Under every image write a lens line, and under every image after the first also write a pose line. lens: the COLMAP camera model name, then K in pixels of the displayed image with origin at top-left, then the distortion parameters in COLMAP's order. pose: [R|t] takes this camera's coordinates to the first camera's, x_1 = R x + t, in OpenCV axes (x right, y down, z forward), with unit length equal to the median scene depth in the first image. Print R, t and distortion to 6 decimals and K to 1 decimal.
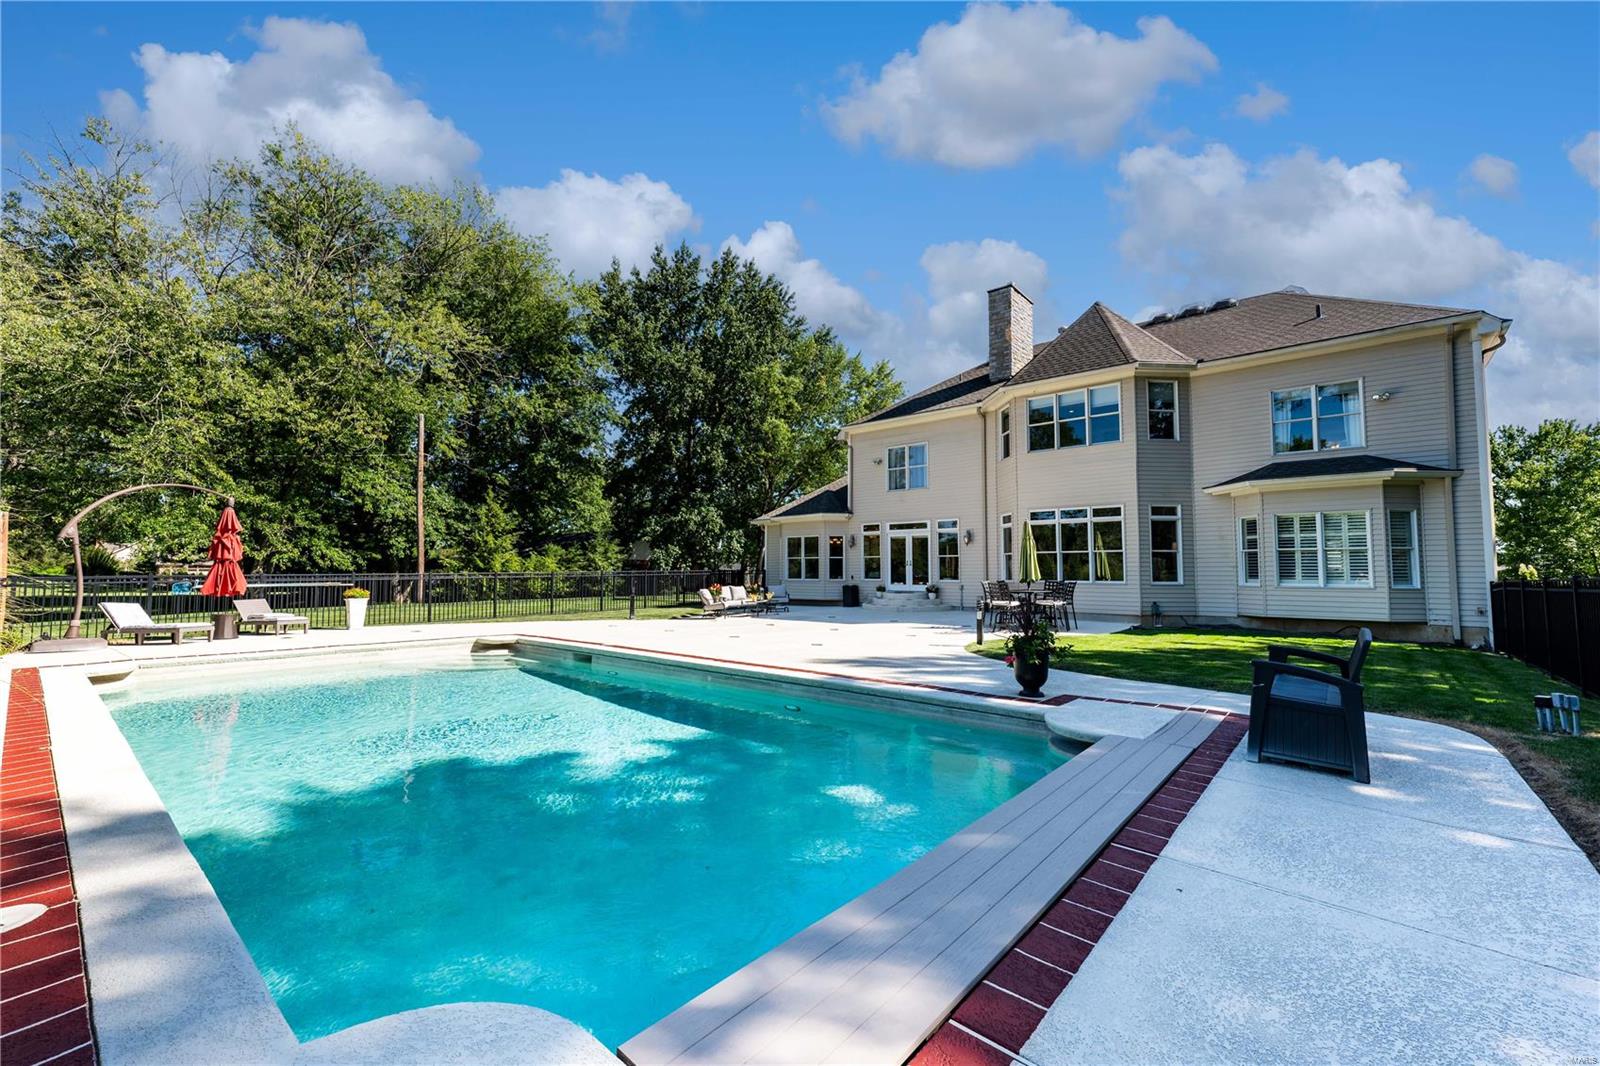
lens RADIAL K [[639.4, 0, 796.6], [0, 639.4, 534.4], [0, 0, 1]] dist [0.018495, 0.000069]
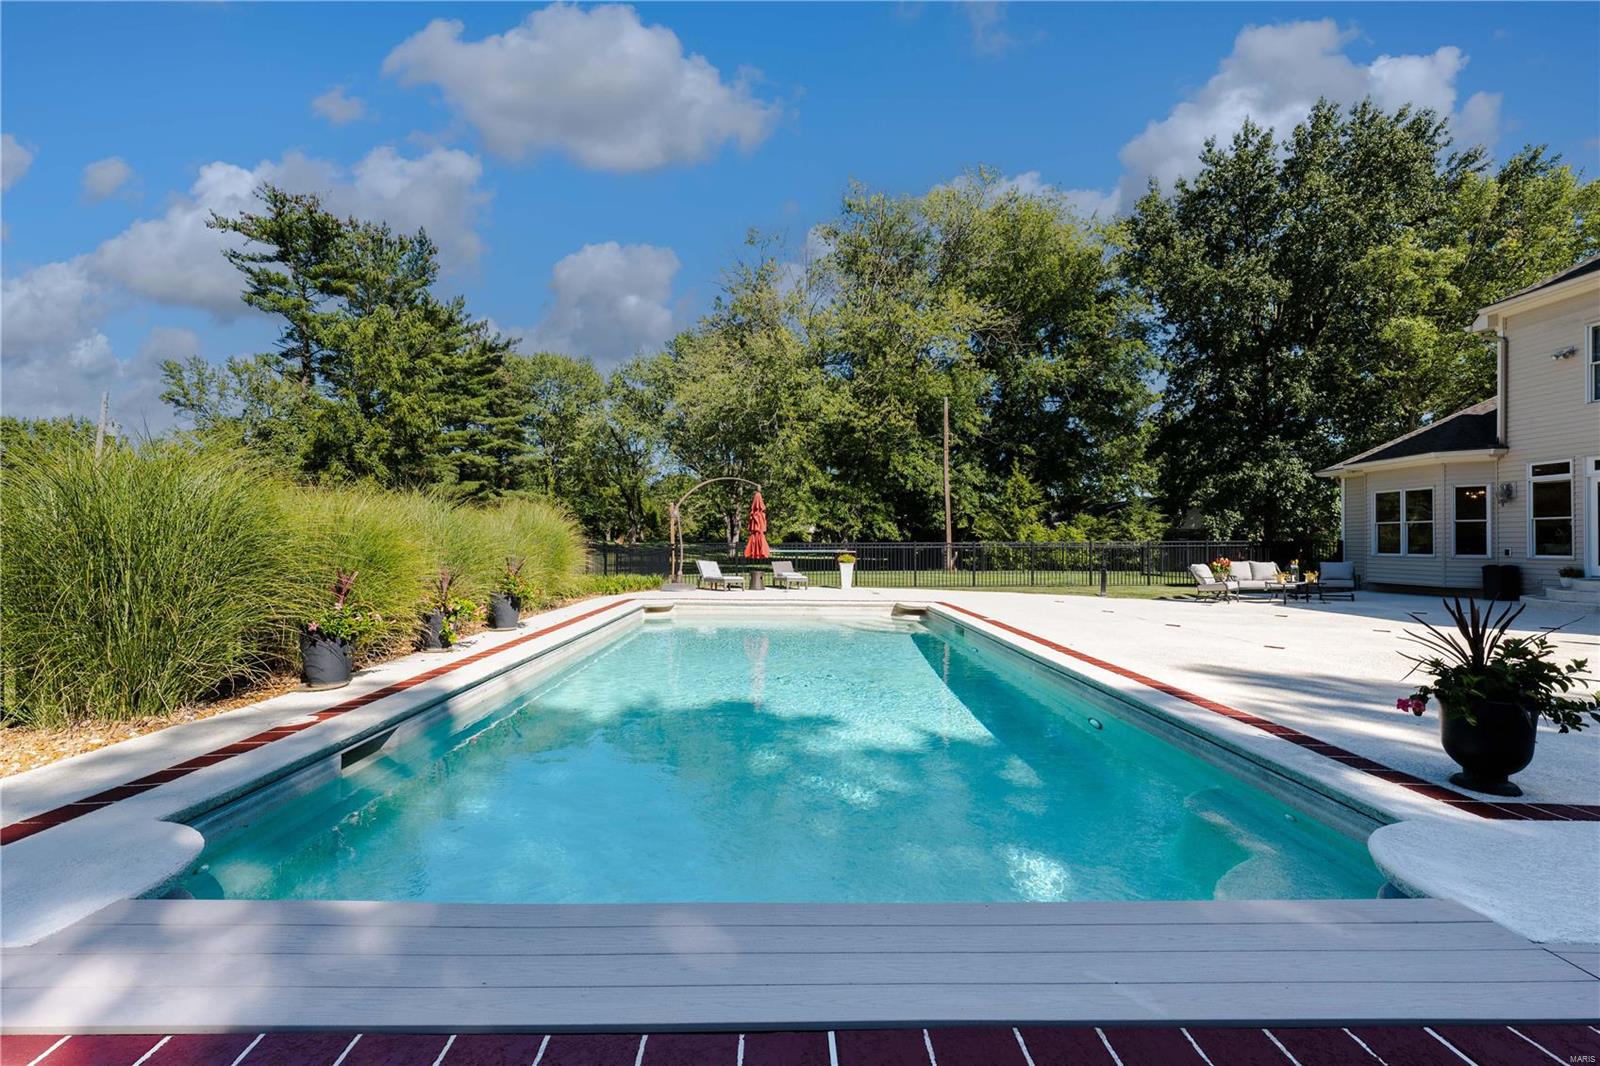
lens RADIAL K [[662.9, 0, 800.0], [0, 662.9, 533.0], [0, 0, 1]] dist [0.000229, 0.000030]
pose [[0.667954, -0.008177, -0.744157, 0.065977], [0.039431, 0.998924, 0.024416, 0.003972], [0.743157, -0.045652, 0.667558, 0.047040]]
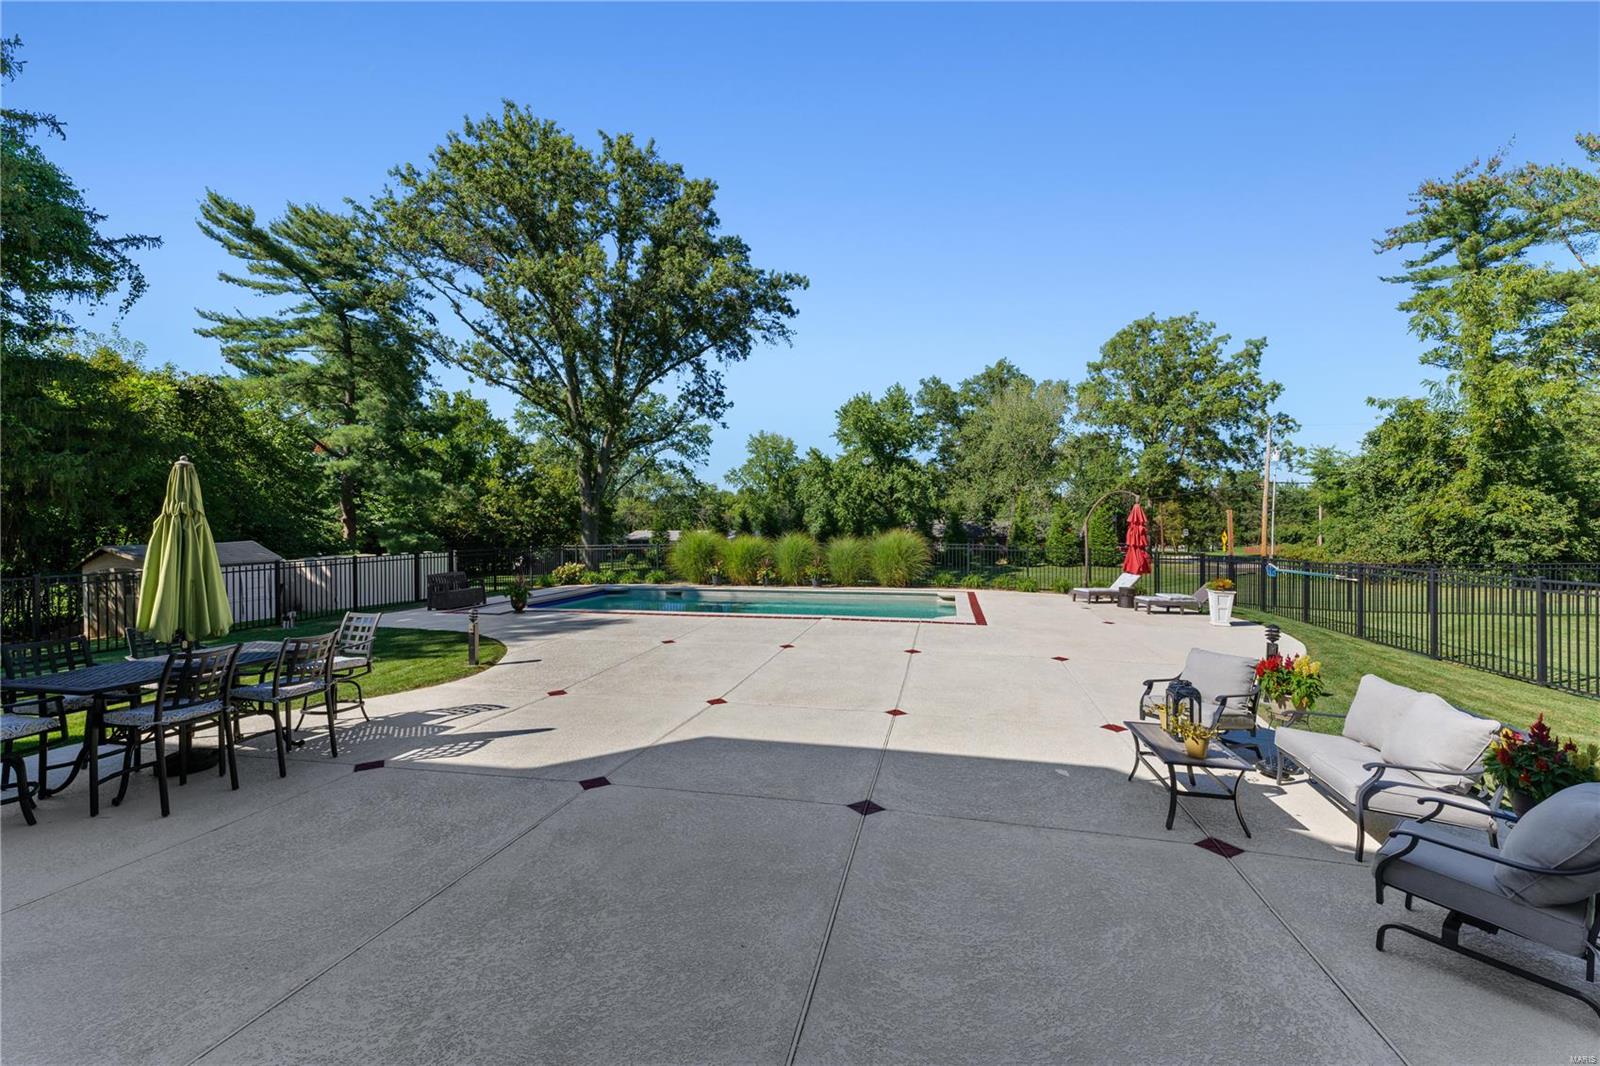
lens RADIAL K [[639.4, 0, 796.6], [0, 639.4, 534.4], [0, 0, 1]] dist [0.018495, 0.000069]
pose [[-0.880748, 0.006895, -0.473534, 0.099481], [0.031436, 0.998540, -0.043929, 0.015868], [0.472540, -0.053577, -0.879679, 0.610806]]
